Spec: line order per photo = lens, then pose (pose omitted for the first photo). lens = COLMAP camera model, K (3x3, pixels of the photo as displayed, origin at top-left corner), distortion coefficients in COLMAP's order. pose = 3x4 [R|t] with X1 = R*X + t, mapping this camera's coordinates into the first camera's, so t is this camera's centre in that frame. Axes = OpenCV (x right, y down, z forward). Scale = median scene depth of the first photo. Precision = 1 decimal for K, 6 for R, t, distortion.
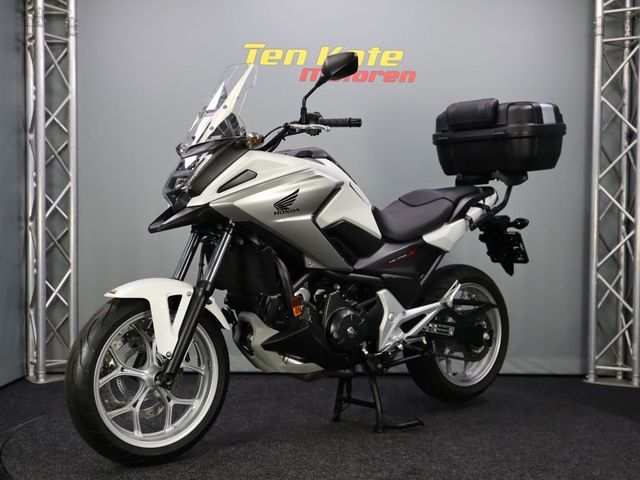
lens RADIAL K [[838.2, 0, 320.0], [0, 838.2, 240.0], [0, 0, 1]] dist [0.007644, 0.134189]
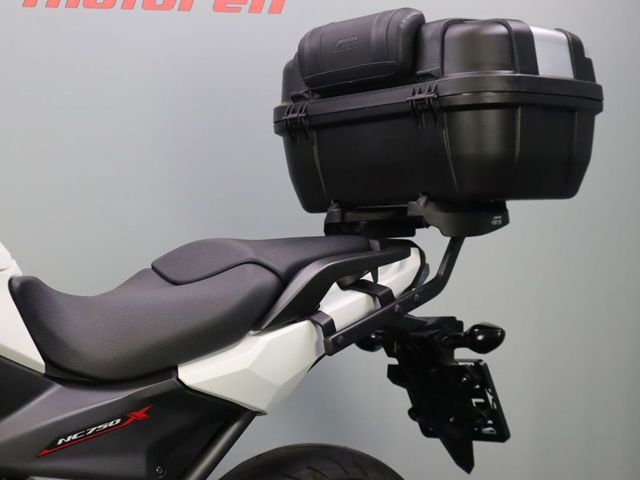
lens RADIAL K [[1291.6, 0, 320.0], [0, 1291.6, 240.0], [0, 0, 1]] dist [-0.234138, 0.016094]
pose [[0.999855, 0.017003, -0.000924, 0.167406], [-0.017013, 0.995107, -0.097332, -0.005943], [-0.000736, 0.097334, 0.995252, 0.427024]]
